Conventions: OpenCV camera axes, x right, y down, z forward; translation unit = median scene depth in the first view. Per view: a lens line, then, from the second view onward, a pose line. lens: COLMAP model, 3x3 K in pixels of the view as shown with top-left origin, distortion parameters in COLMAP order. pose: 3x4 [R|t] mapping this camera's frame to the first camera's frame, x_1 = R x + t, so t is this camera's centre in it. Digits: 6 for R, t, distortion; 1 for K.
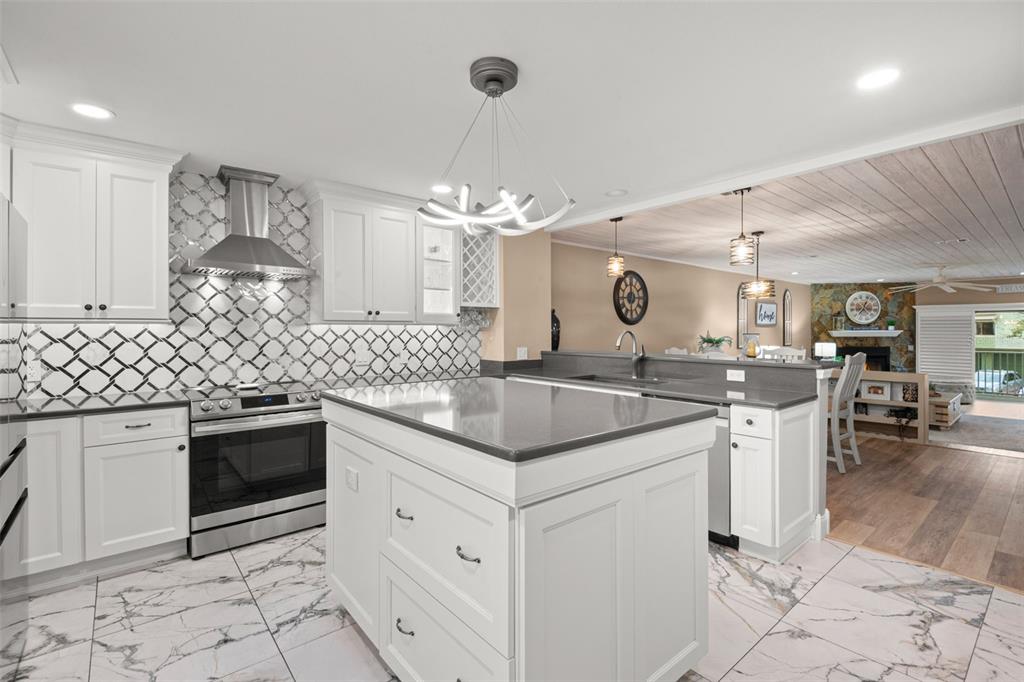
lens RADIAL K [[480.5, 0, 486.9], [0, 480.5, 329.7], [0, 0, 1]] dist [-0.007692, -0.008036]
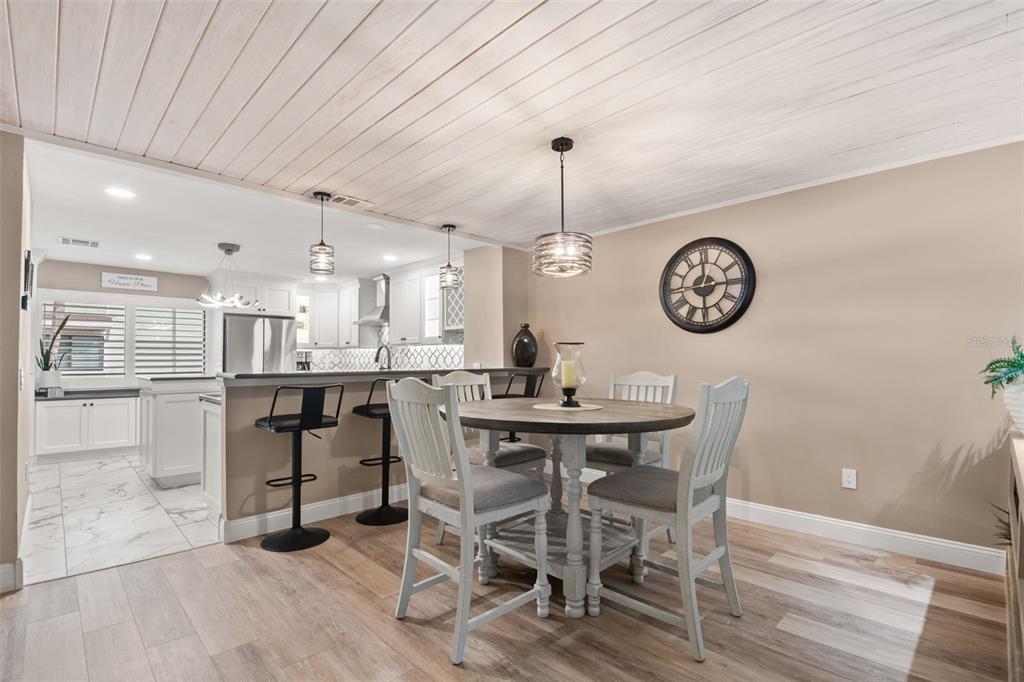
lens RADIAL K [[480.5, 0, 509.2], [0, 480.5, 350.7], [0, 0, 1]] dist [-0.007692, -0.008036]
pose [[0.099607, -0.021016, -0.994805, 0.529357], [-0.000618, 0.999775, -0.021183, 0.014462], [0.995027, 0.002725, 0.099571, 0.447337]]
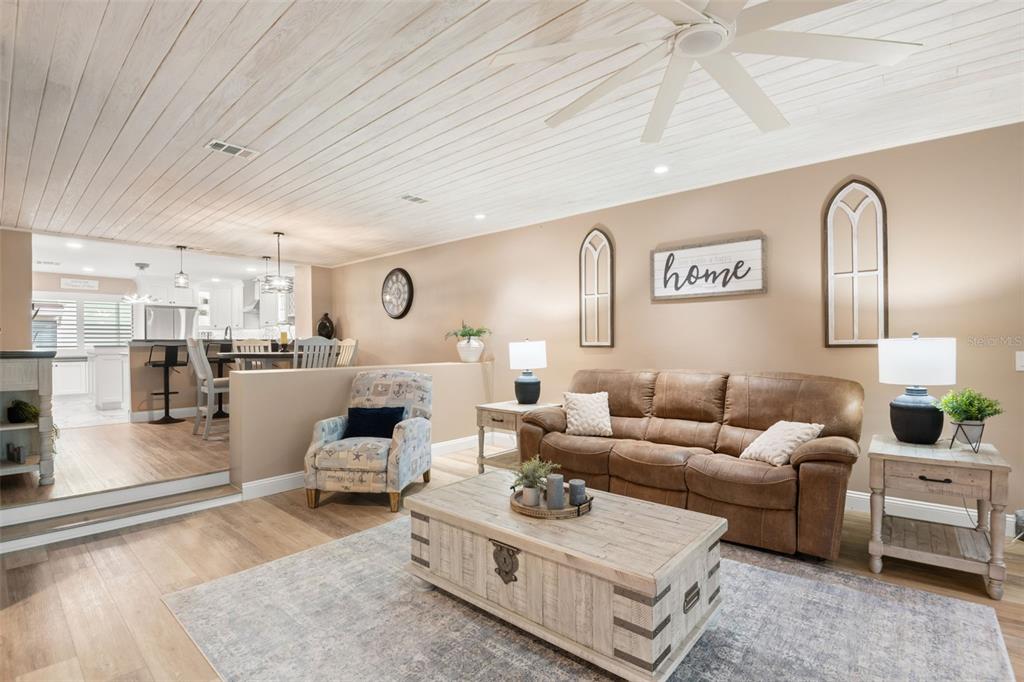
lens RADIAL K [[480.5, 0, 505.2], [0, 480.5, 344.4], [0, 0, 1]] dist [-0.007692, -0.008036]
pose [[0.154222, 0.001546, -0.988035, 0.874641], [0.003696, 0.999991, 0.002141, 0.028651], [0.988029, -0.003982, 0.154215, 0.672662]]
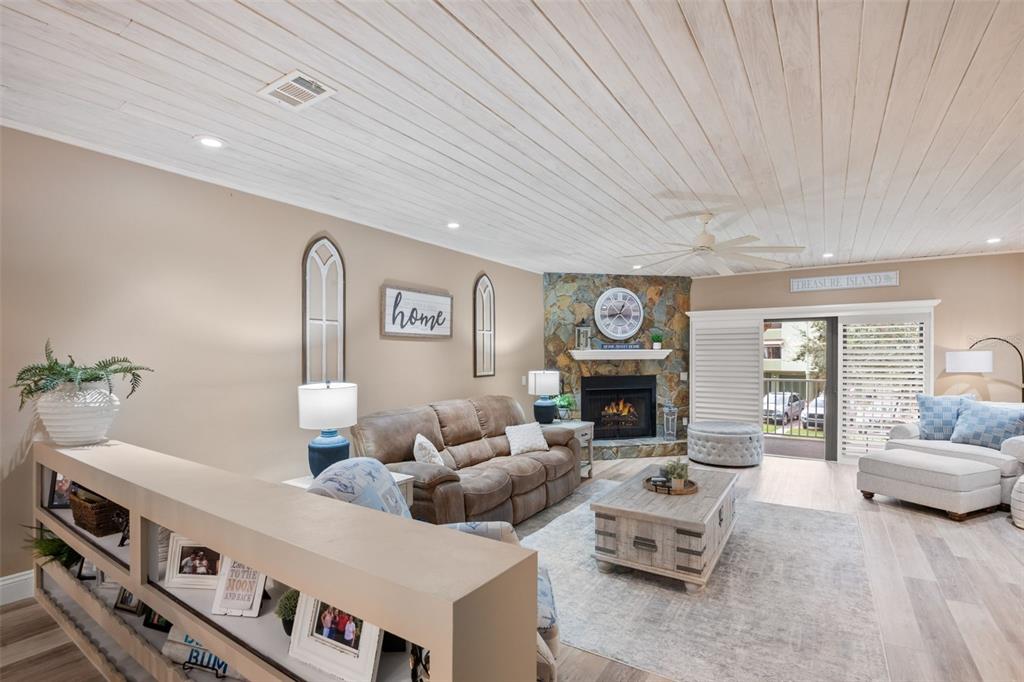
lens RADIAL K [[480.5, 0, 509.1], [0, 480.5, 363.7], [0, 0, 1]] dist [-0.007692, -0.008036]
pose [[0.952619, -0.006471, 0.304096, 0.463418], [0.001430, 0.999858, 0.016798, 0.009398], [-0.304161, -0.015567, 0.952493, 0.443451]]
